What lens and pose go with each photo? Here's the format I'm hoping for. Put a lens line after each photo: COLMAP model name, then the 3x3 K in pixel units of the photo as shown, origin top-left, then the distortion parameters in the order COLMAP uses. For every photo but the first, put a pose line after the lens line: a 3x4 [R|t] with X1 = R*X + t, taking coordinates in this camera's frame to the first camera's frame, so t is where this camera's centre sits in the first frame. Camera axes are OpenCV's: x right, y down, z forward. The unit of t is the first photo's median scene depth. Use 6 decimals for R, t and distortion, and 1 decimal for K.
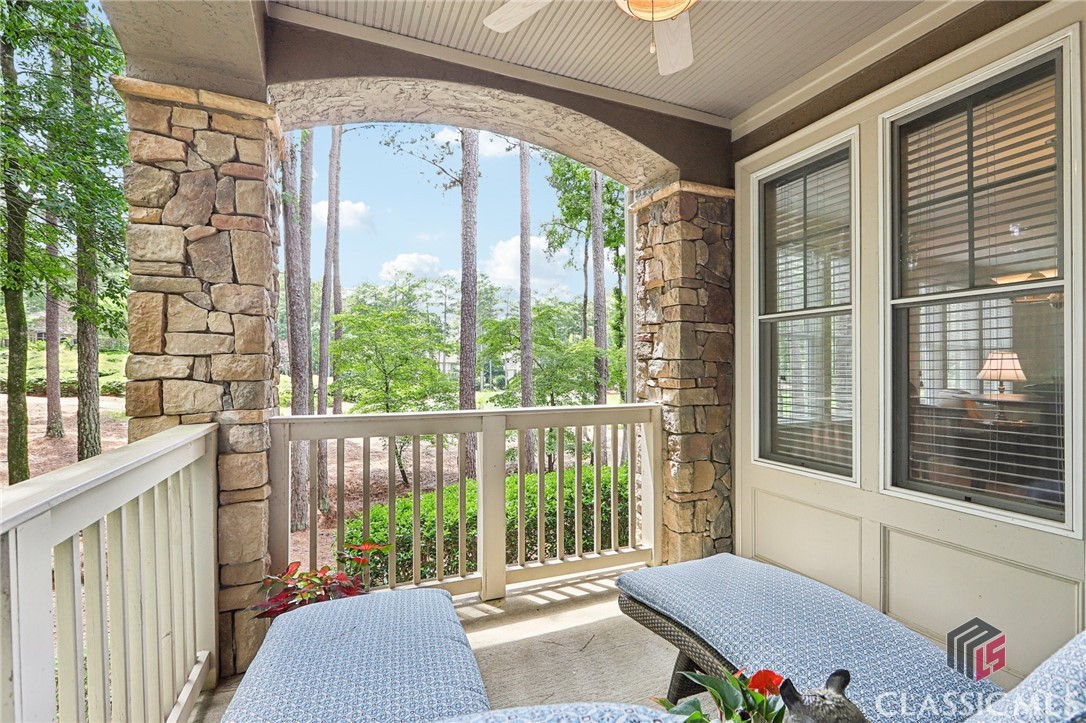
lens RADIAL K [[505.7, 0, 551.6], [0, 505.7, 379.0], [0, 0, 1]] dist [-0.002460, 0.004107]
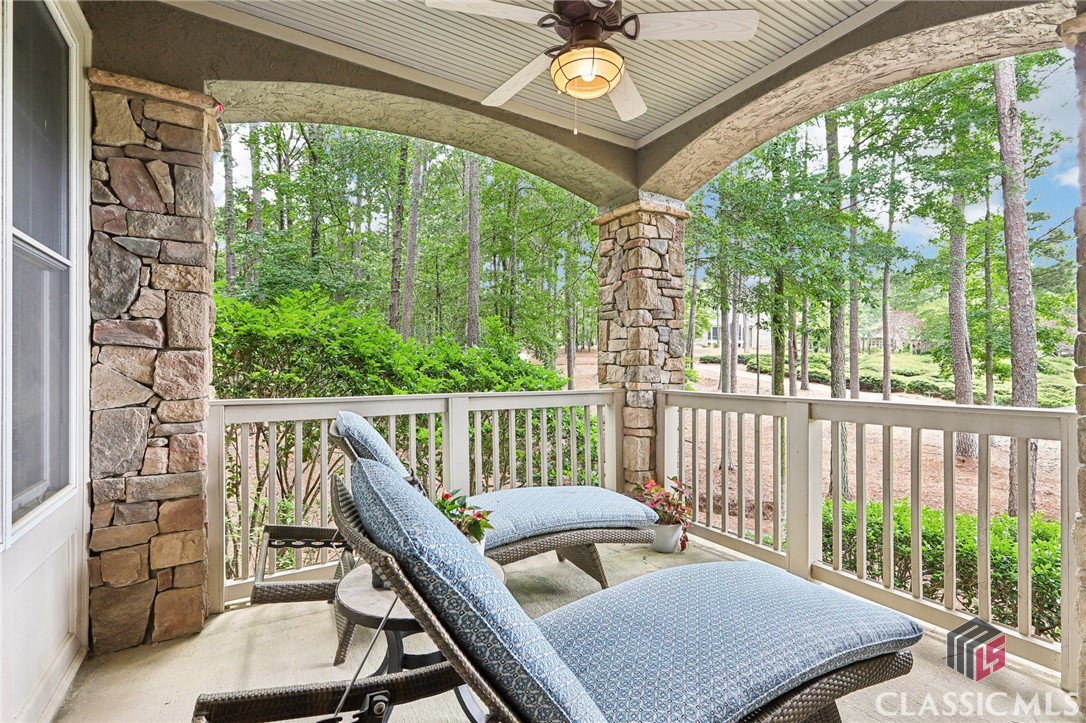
lens RADIAL K [[505.7, 0, 544.5], [0, 505.7, 364.2], [0, 0, 1]] dist [-0.002460, 0.004107]
pose [[0.130313, 0.004041, -0.991465, 1.097486], [-0.004447, 0.999984, 0.003492, -0.005376], [0.991463, 0.003954, 0.130329, 0.491405]]
